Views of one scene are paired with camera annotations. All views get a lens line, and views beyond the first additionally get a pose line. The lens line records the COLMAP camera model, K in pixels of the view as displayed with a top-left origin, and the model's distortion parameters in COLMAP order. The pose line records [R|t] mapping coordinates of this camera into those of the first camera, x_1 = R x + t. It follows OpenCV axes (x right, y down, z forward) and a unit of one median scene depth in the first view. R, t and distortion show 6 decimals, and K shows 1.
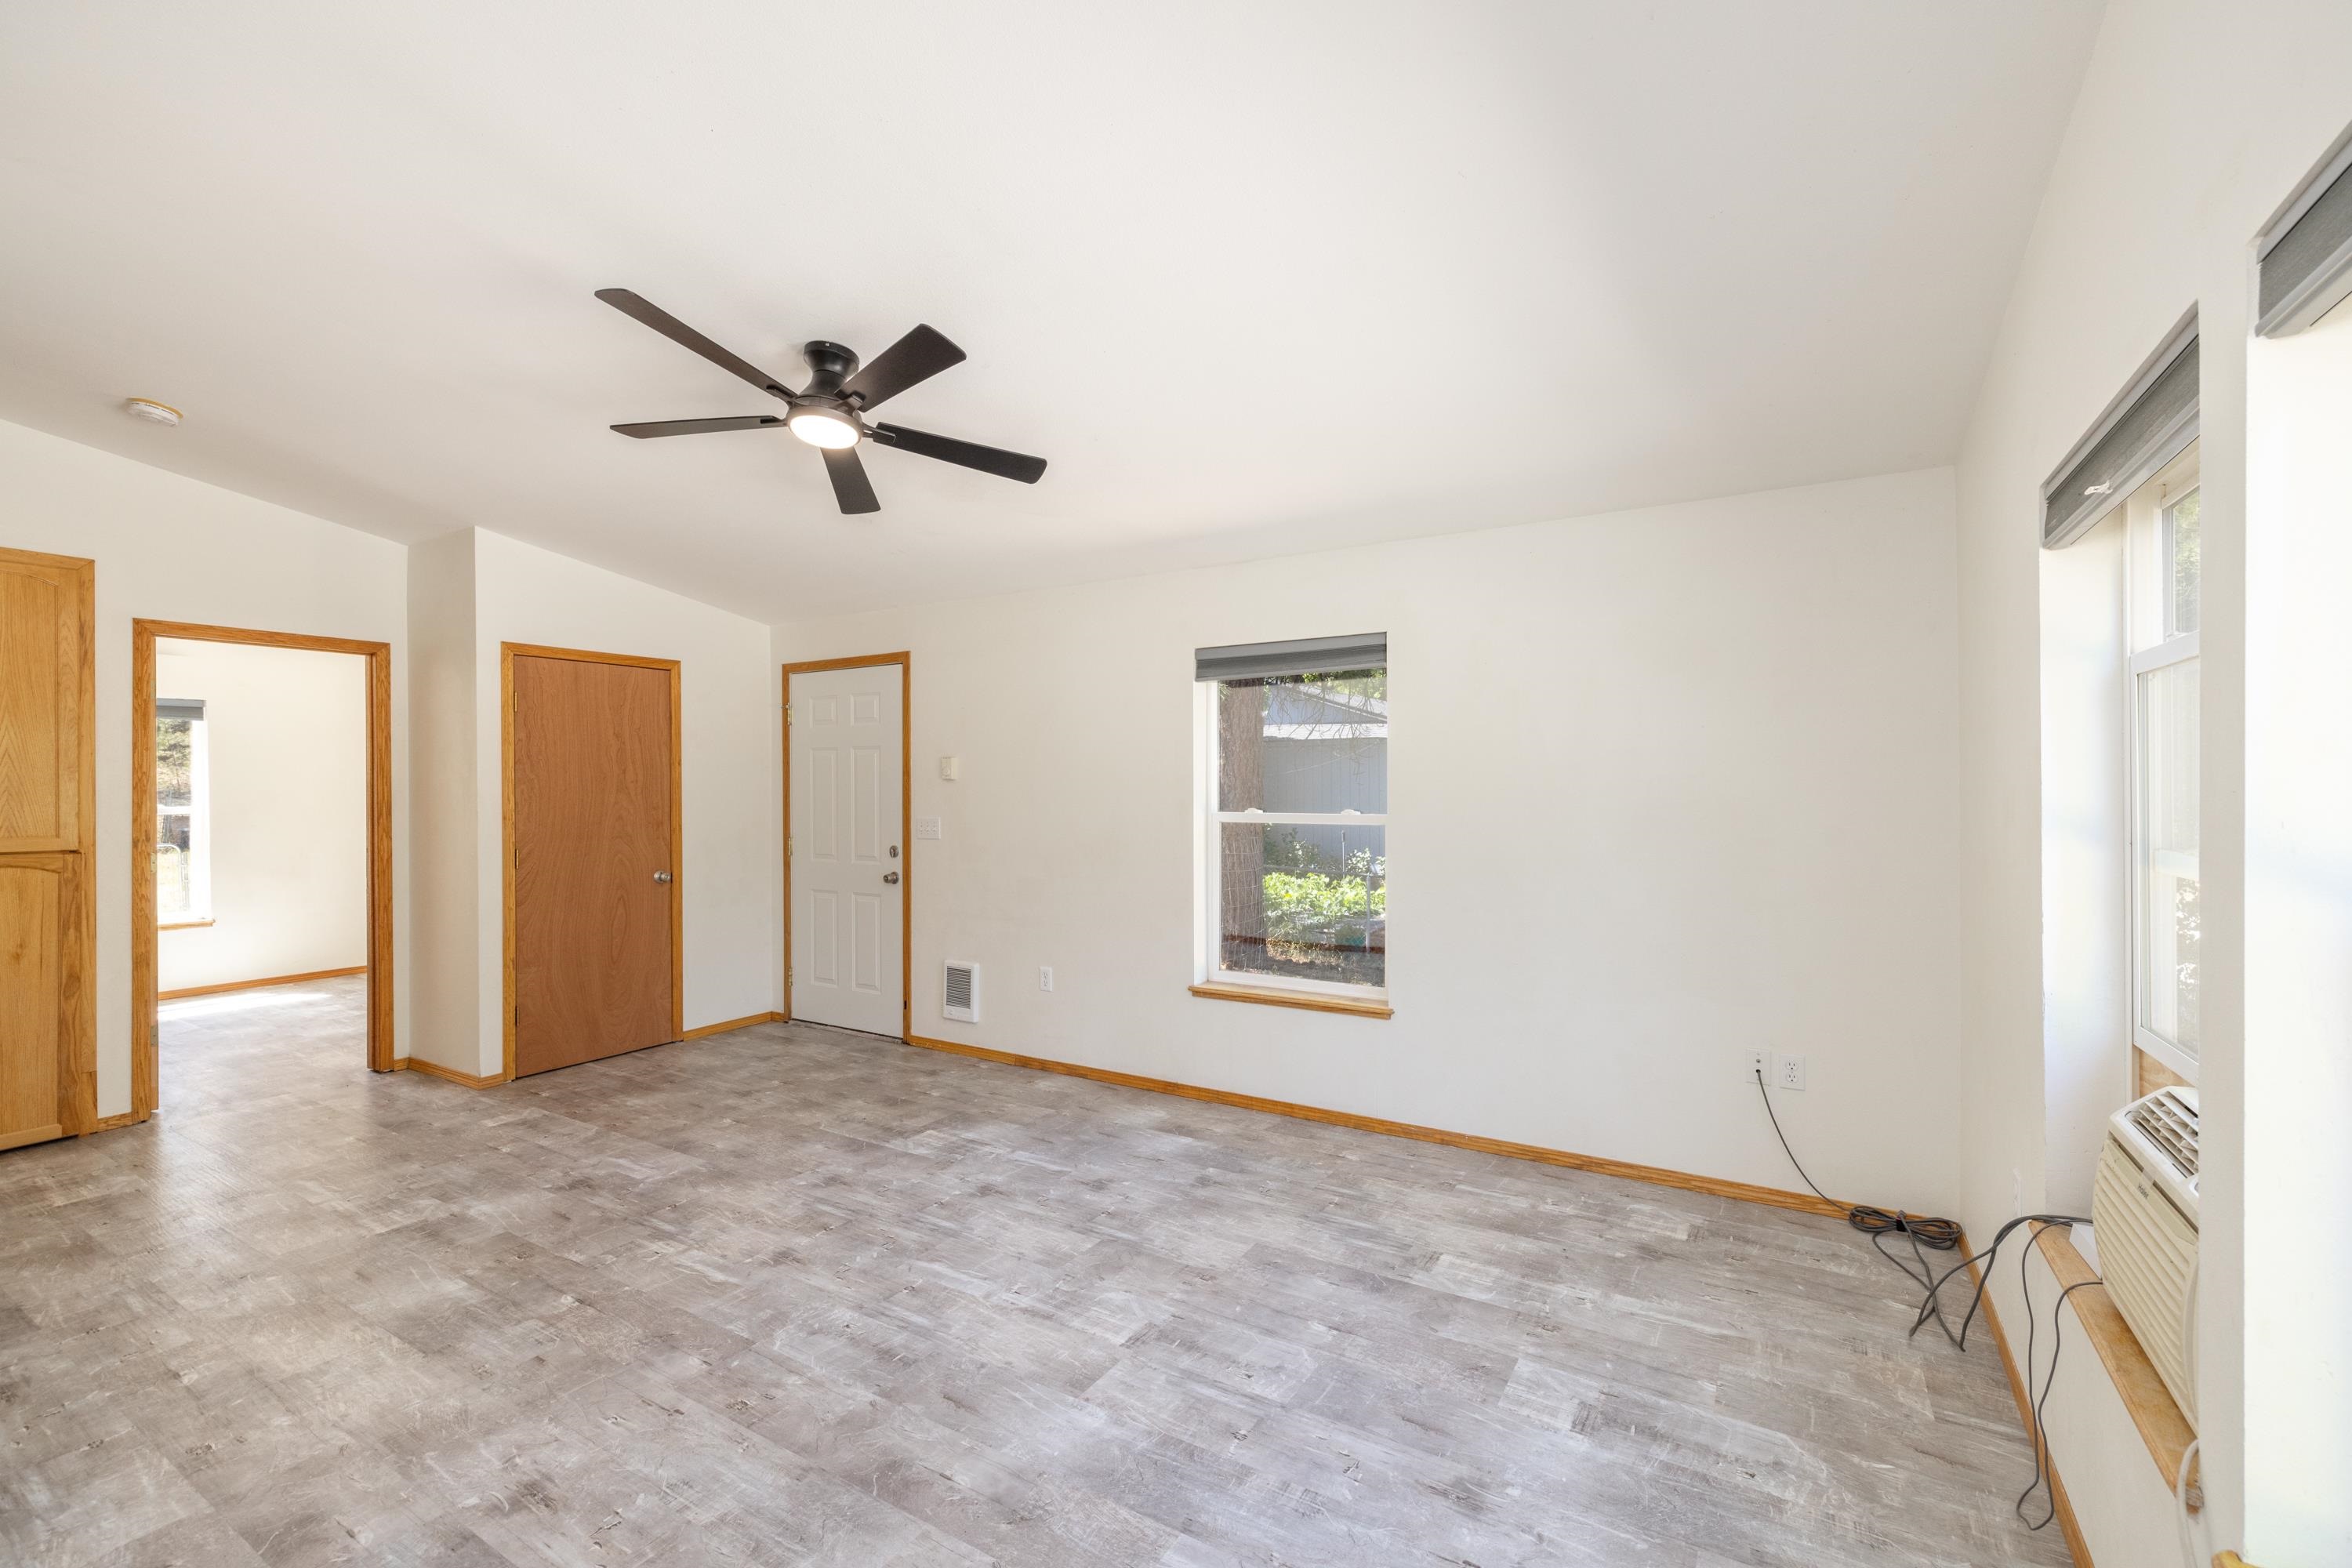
lens RADIAL K [[985.0, 0, 1191.8], [0, 985.0, 788.7], [0, 0, 1]] dist [-0.000351, 0.000833]
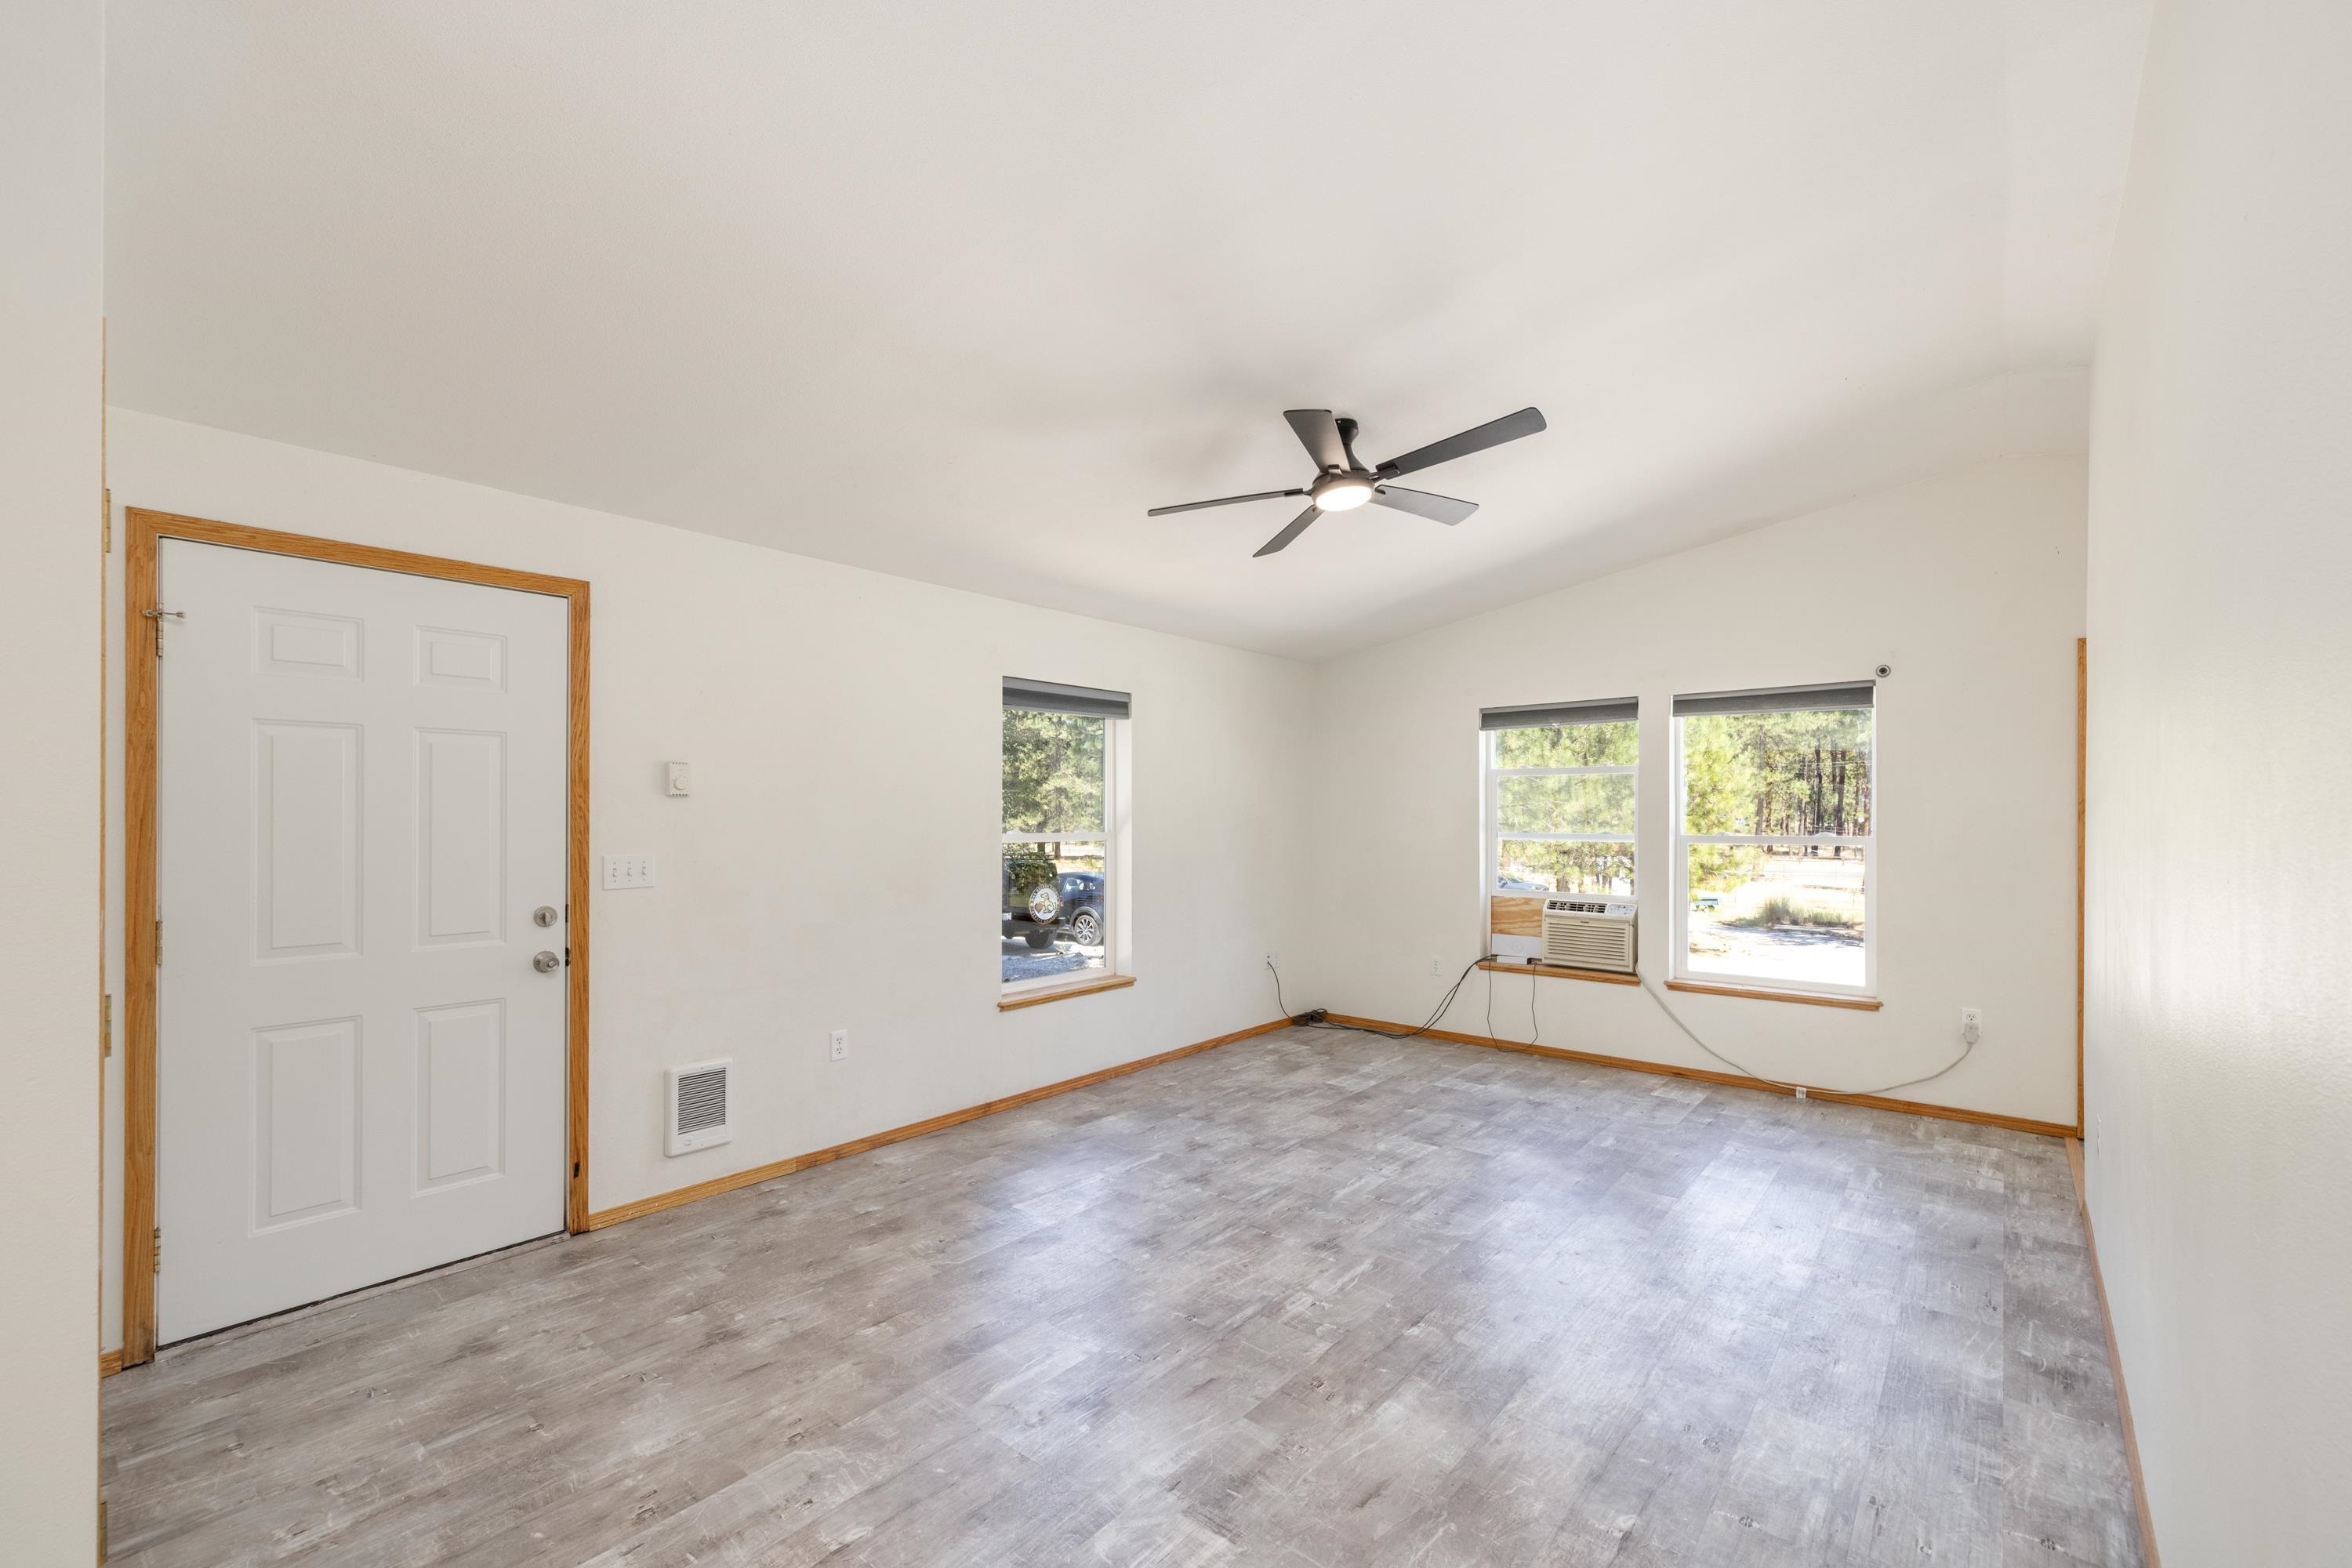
lens RADIAL K [[985.0, 0, 1191.8], [0, 985.0, 788.7], [0, 0, 1]] dist [-0.000351, 0.000833]
pose [[0.157649, 0.024979, 0.987179, -1.366214], [0.000052, 0.999680, -0.025304, 0.004923], [-0.987495, 0.004040, 0.157597, 0.880633]]
